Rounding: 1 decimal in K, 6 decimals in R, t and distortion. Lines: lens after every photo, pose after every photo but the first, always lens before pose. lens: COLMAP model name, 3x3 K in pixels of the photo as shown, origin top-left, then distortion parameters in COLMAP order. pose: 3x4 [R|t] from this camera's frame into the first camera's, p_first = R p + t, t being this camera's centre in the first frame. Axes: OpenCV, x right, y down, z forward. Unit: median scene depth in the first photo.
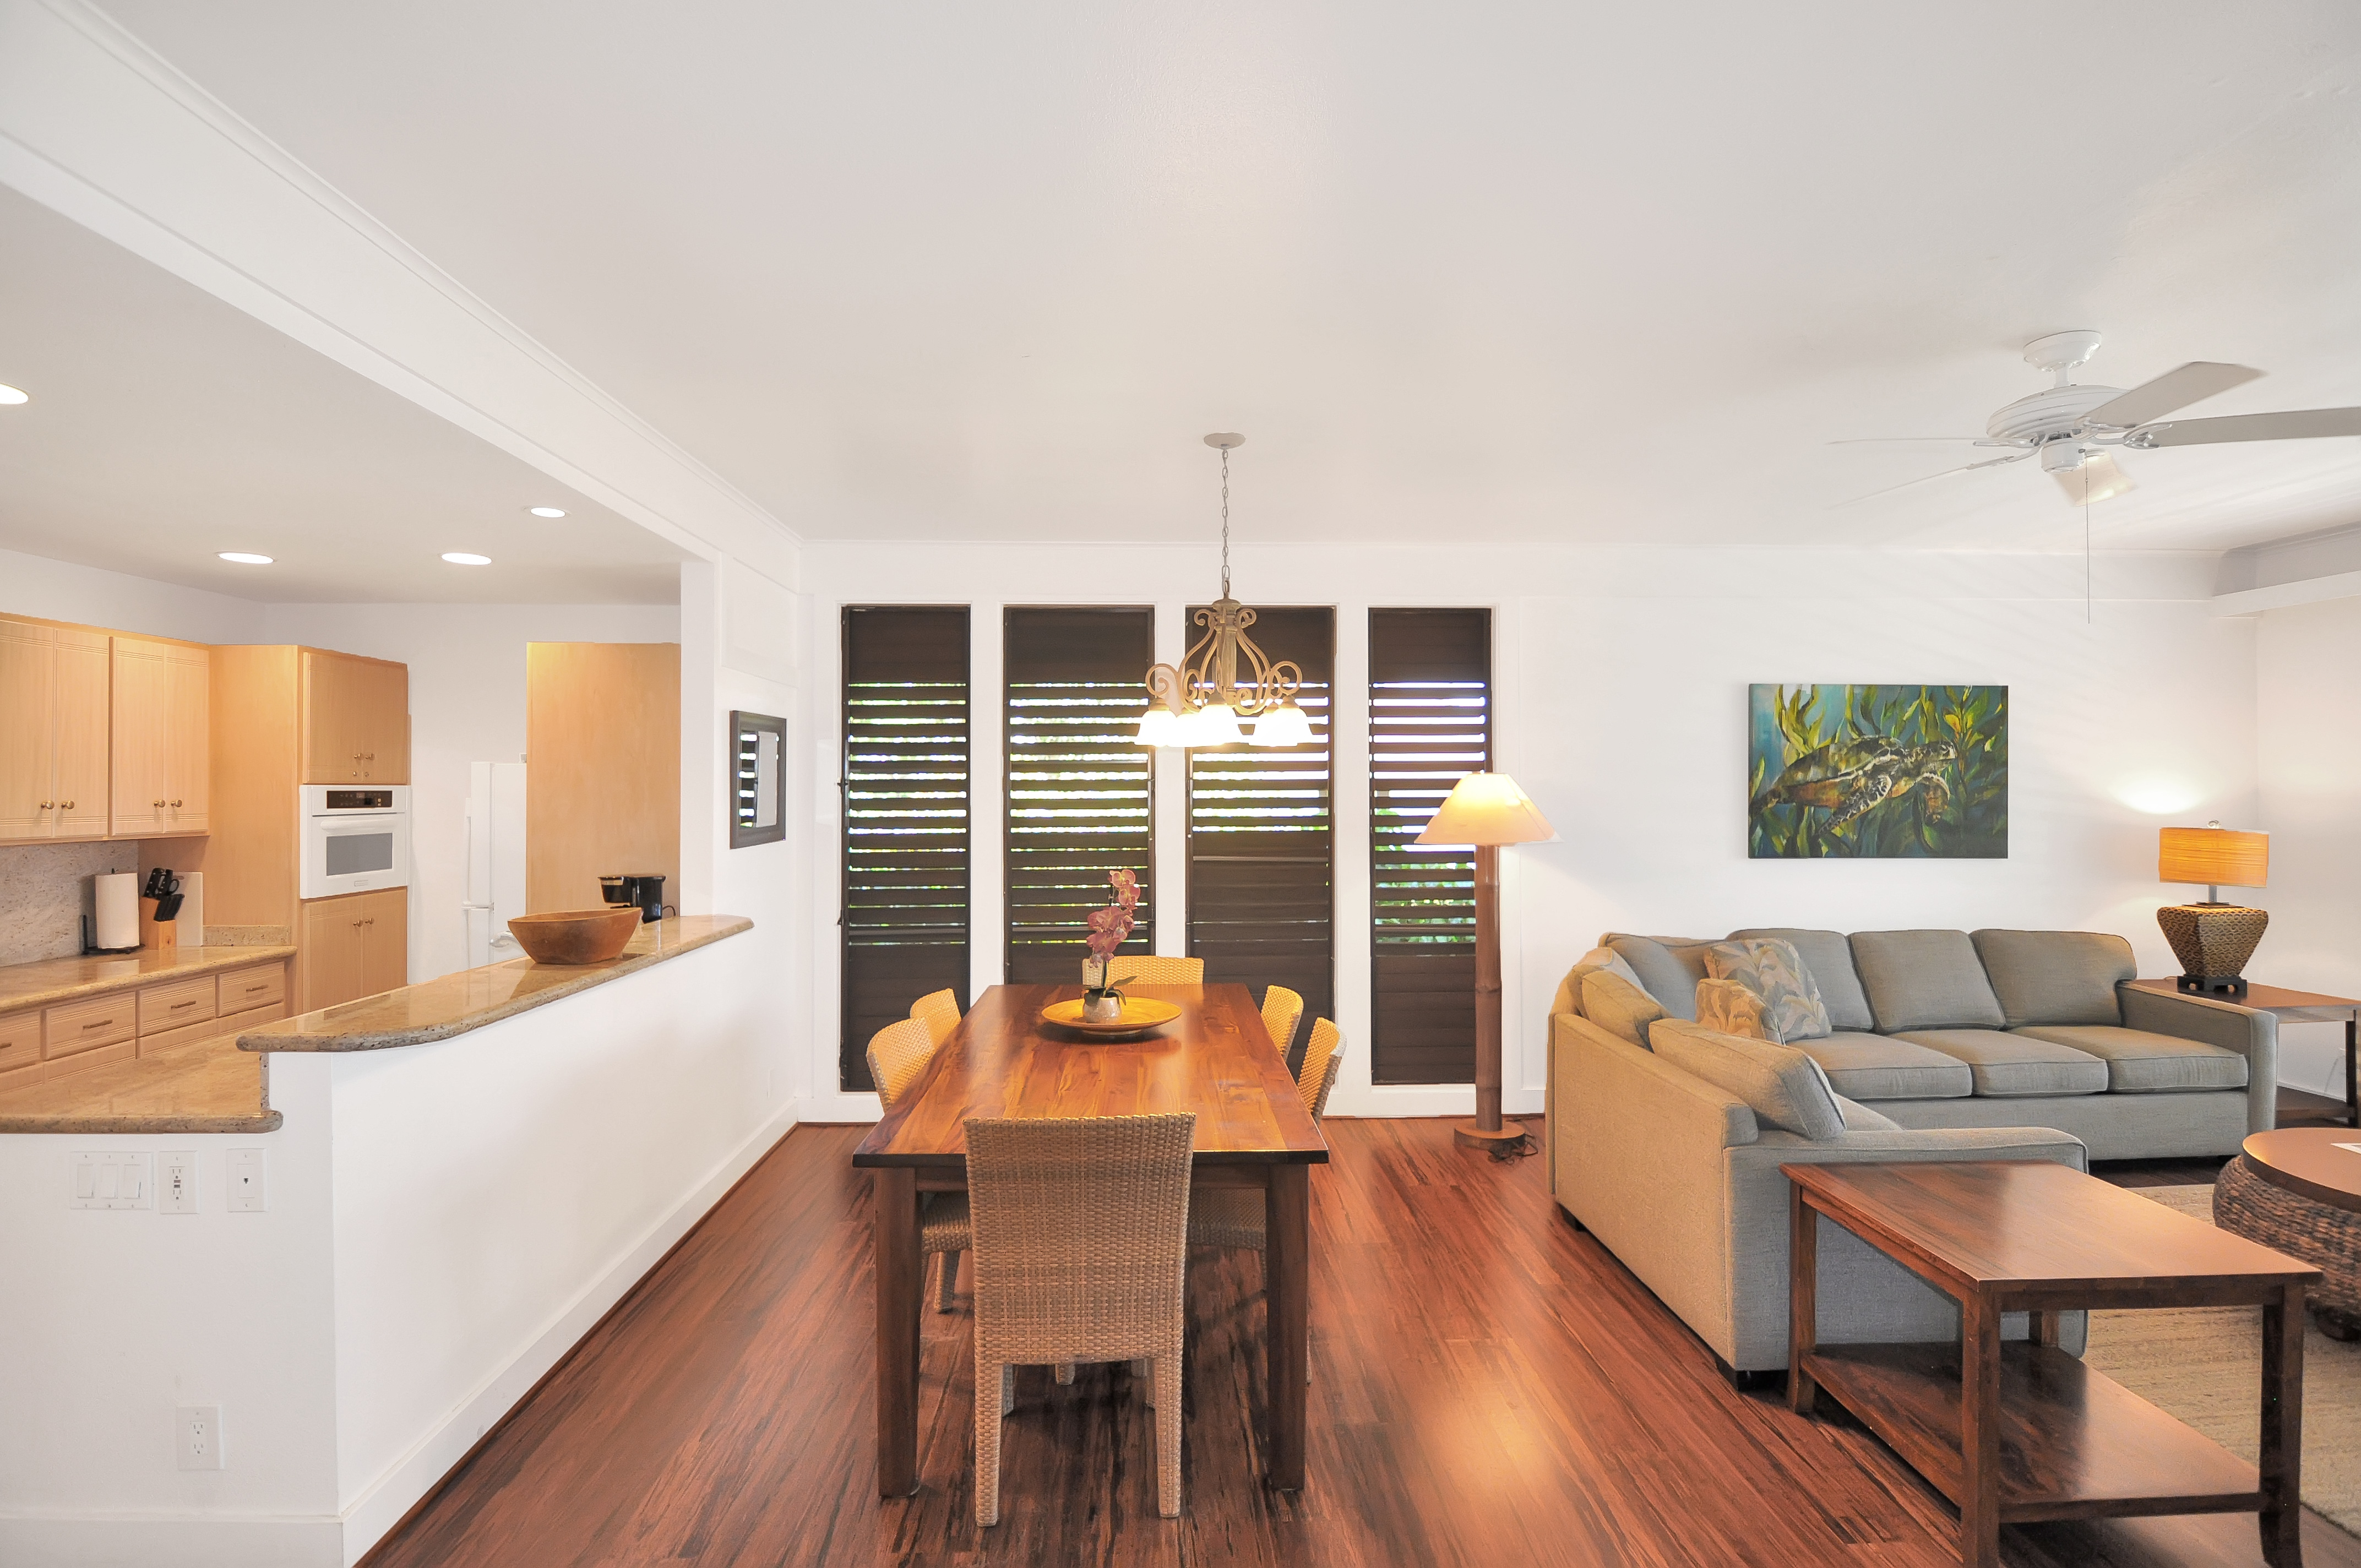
lens RADIAL K [[1213.1, 0, 1184.4], [0, 1213.1, 774.1], [0, 0, 1]] dist [0.007781, -0.003861]
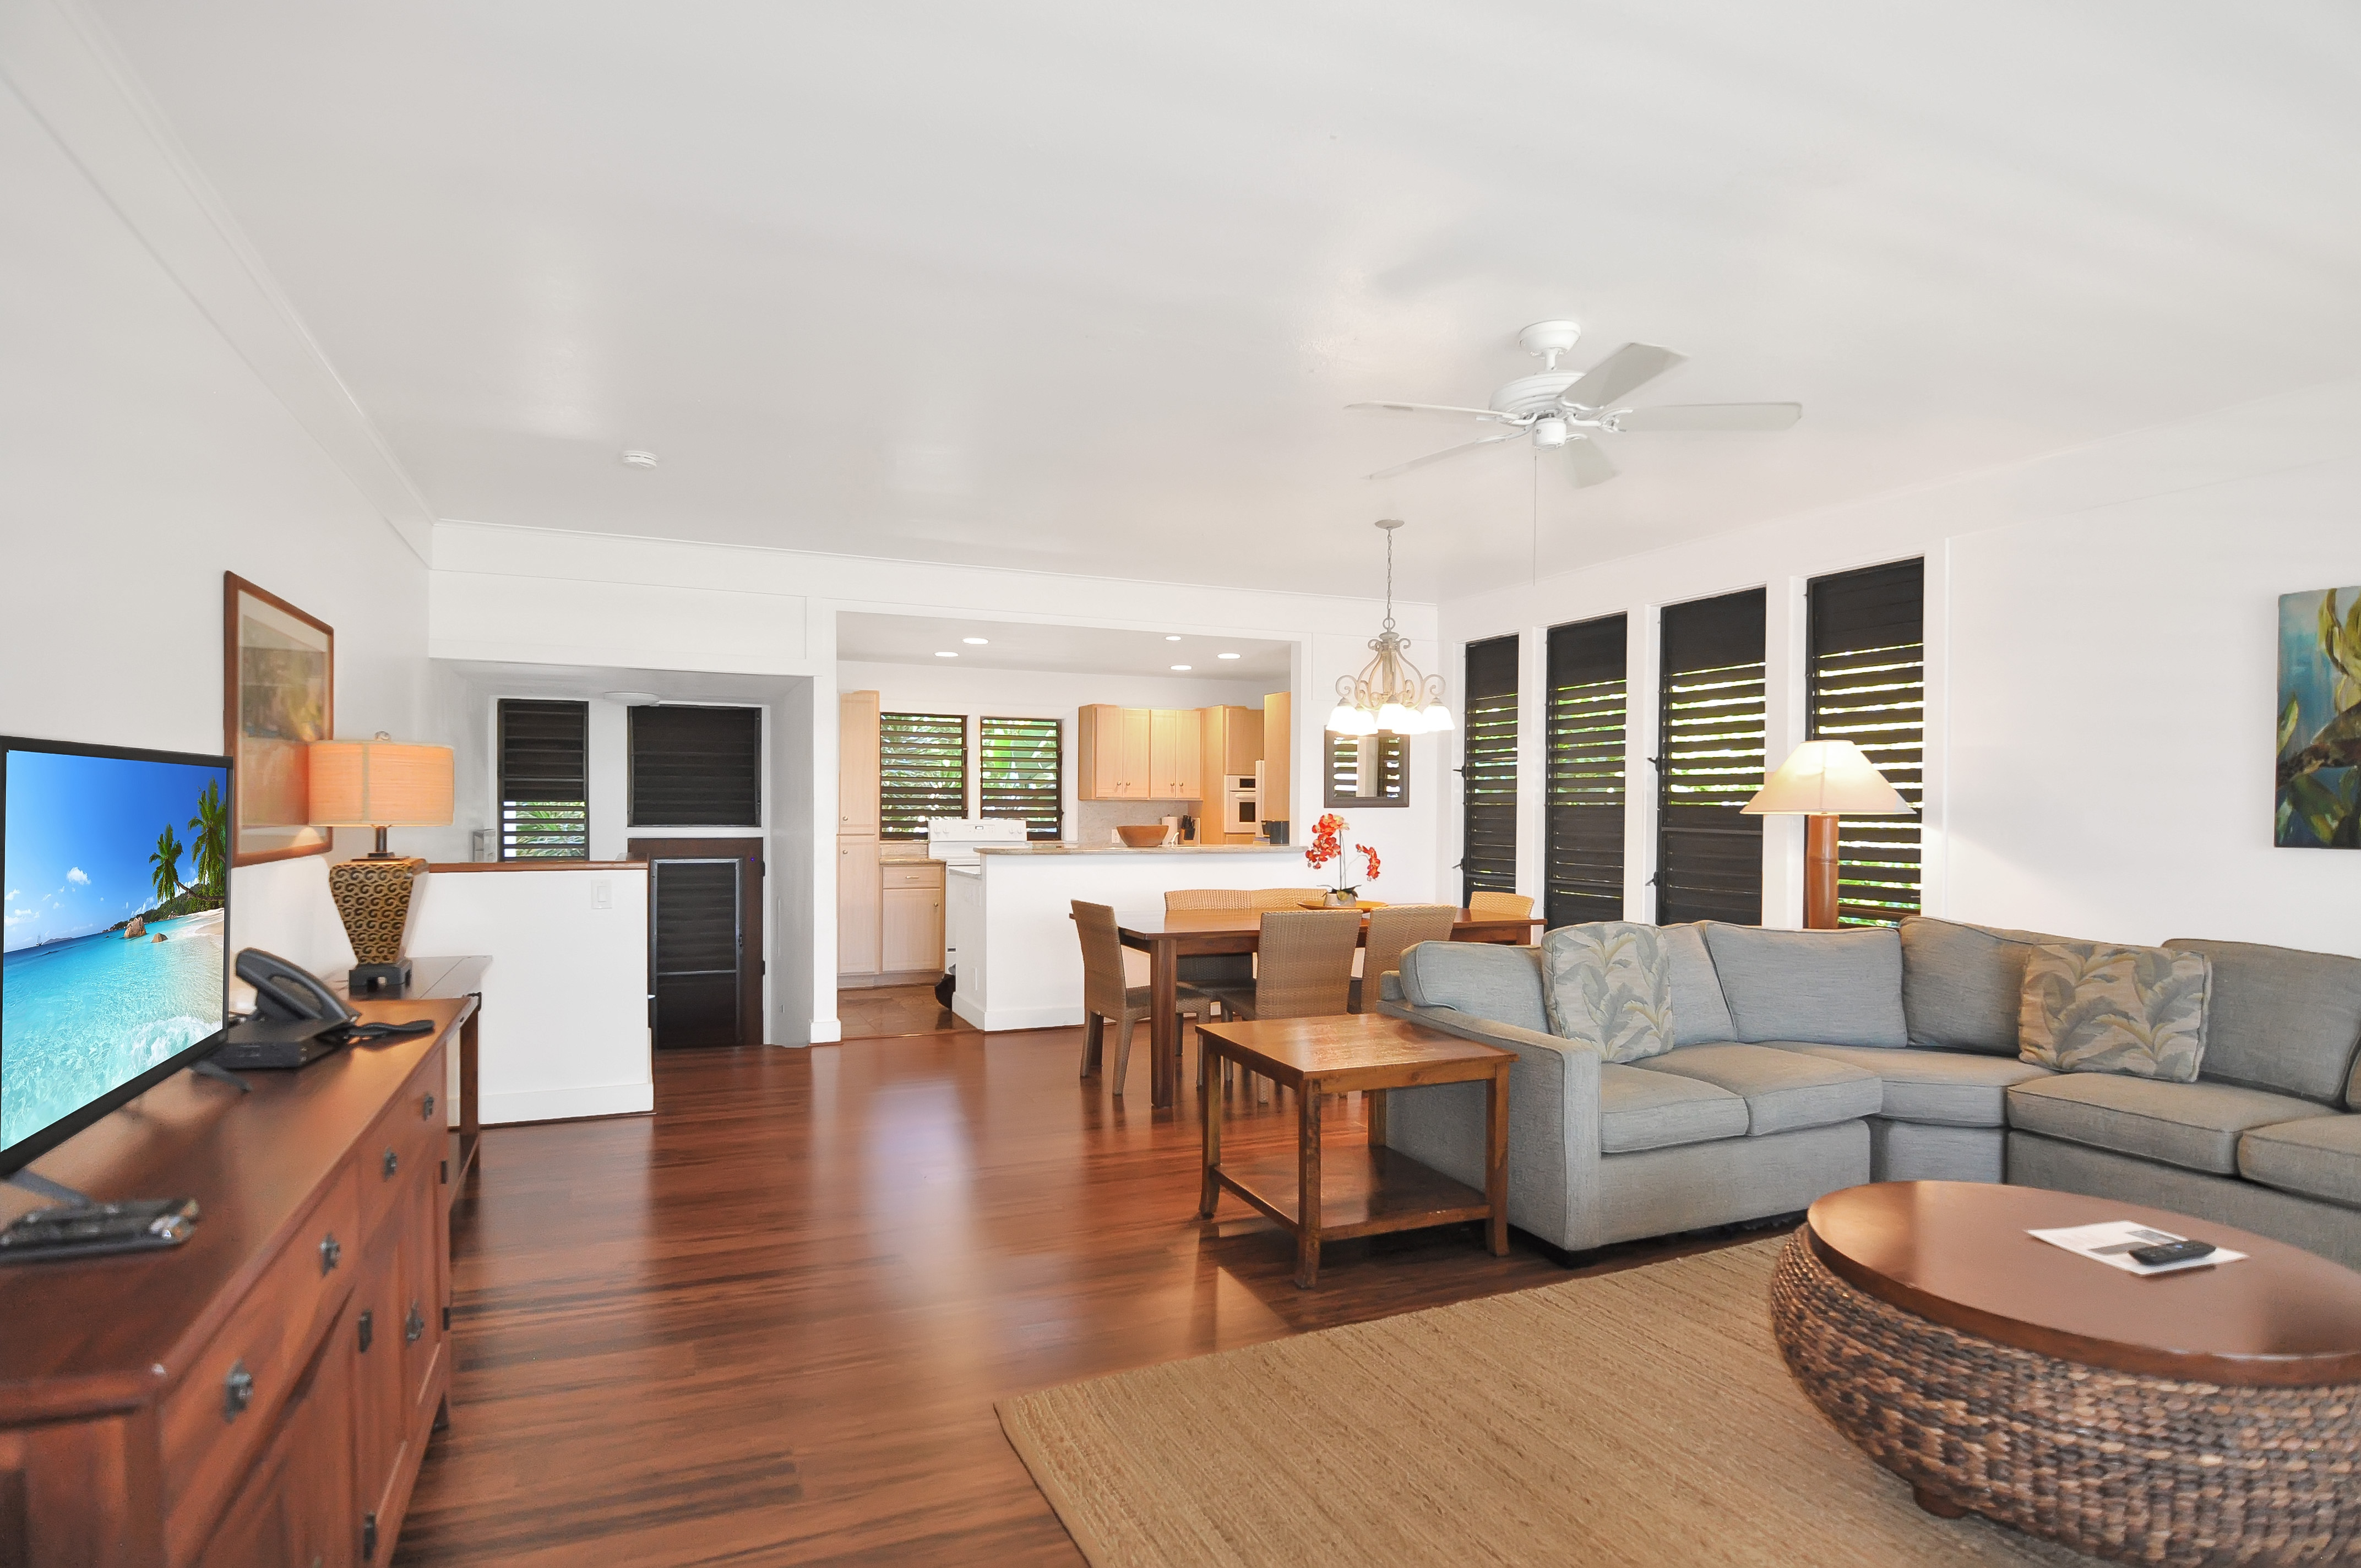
lens RADIAL K [[1213.1, 0, 1115.6], [0, 1213.1, 822.7], [0, 0, 1]] dist [0.007781, -0.003861]
pose [[0.334479, 0.016345, -0.942261, 1.078181], [0.003766, 0.999818, 0.018680, 0.047746], [0.942396, -0.009797, 0.334357, 0.165892]]
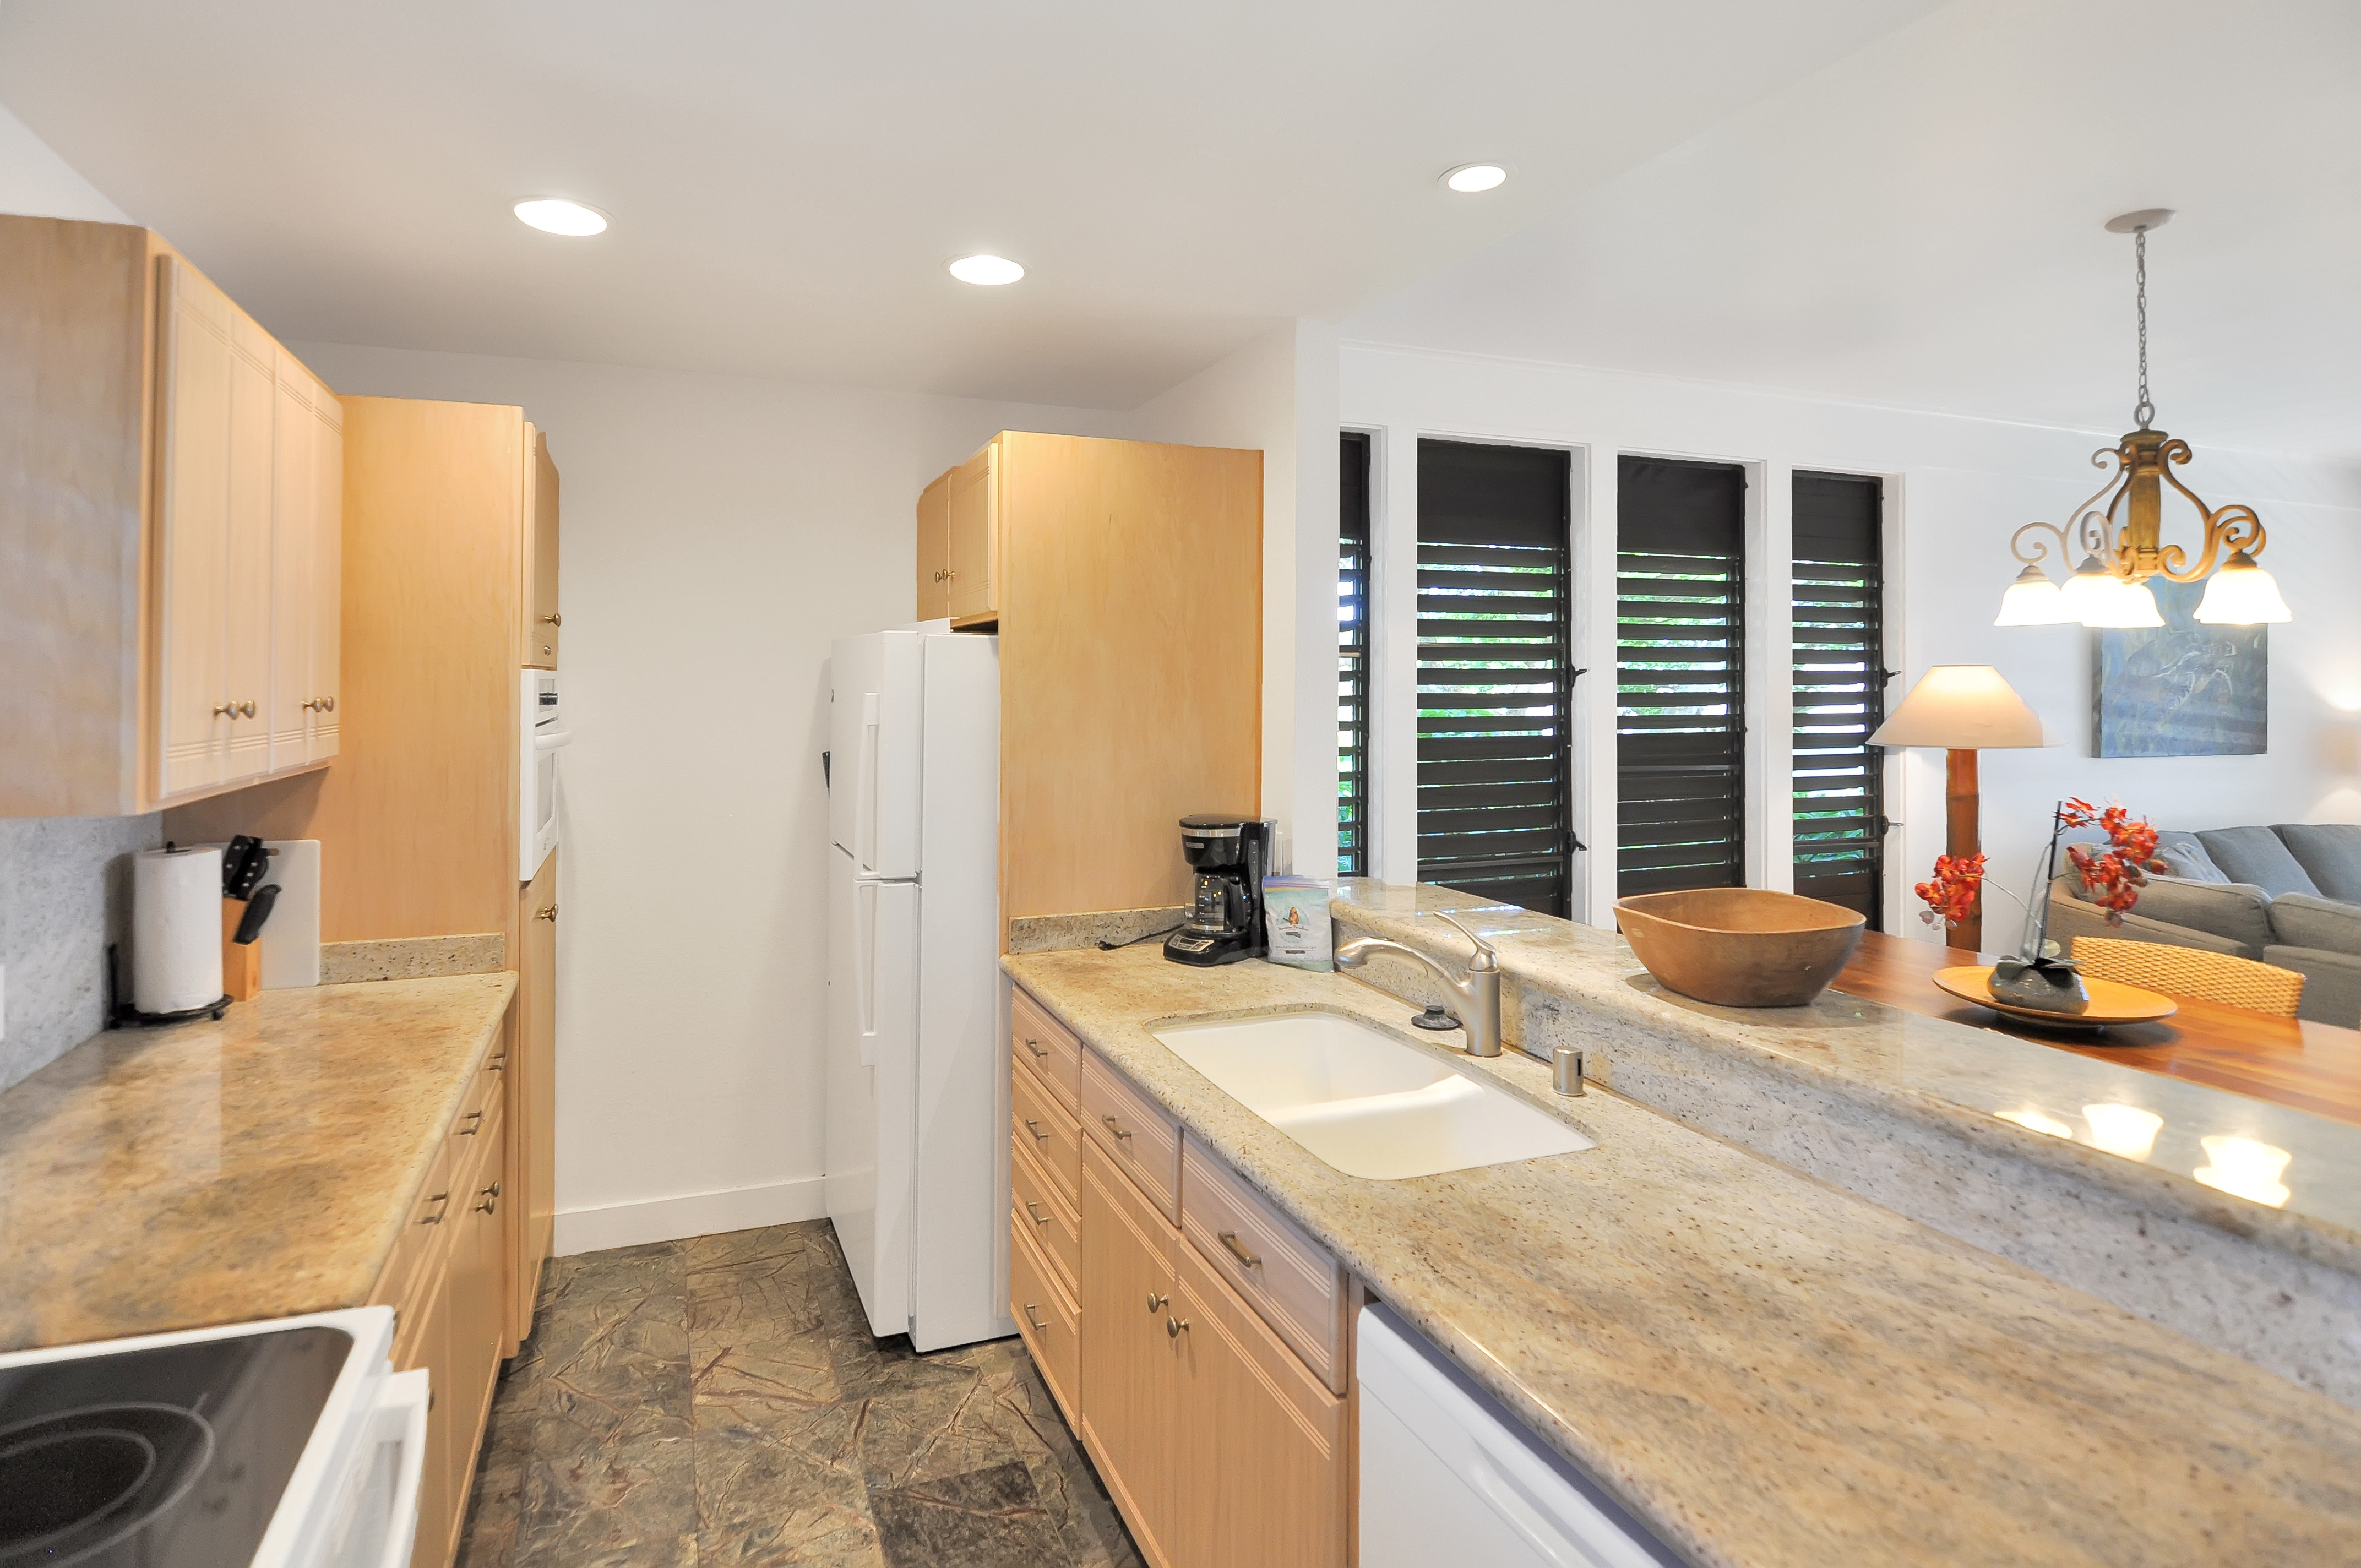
lens RADIAL K [[1213.1, 0, 1158.4], [0, 1213.1, 647.1], [0, 0, 1]] dist [0.007781, -0.003861]
pose [[0.946270, 0.016259, 0.322970, -0.629367], [-0.015487, 0.999868, -0.004961, -0.001253], [-0.323008, -0.000308, 0.946396, 0.401304]]
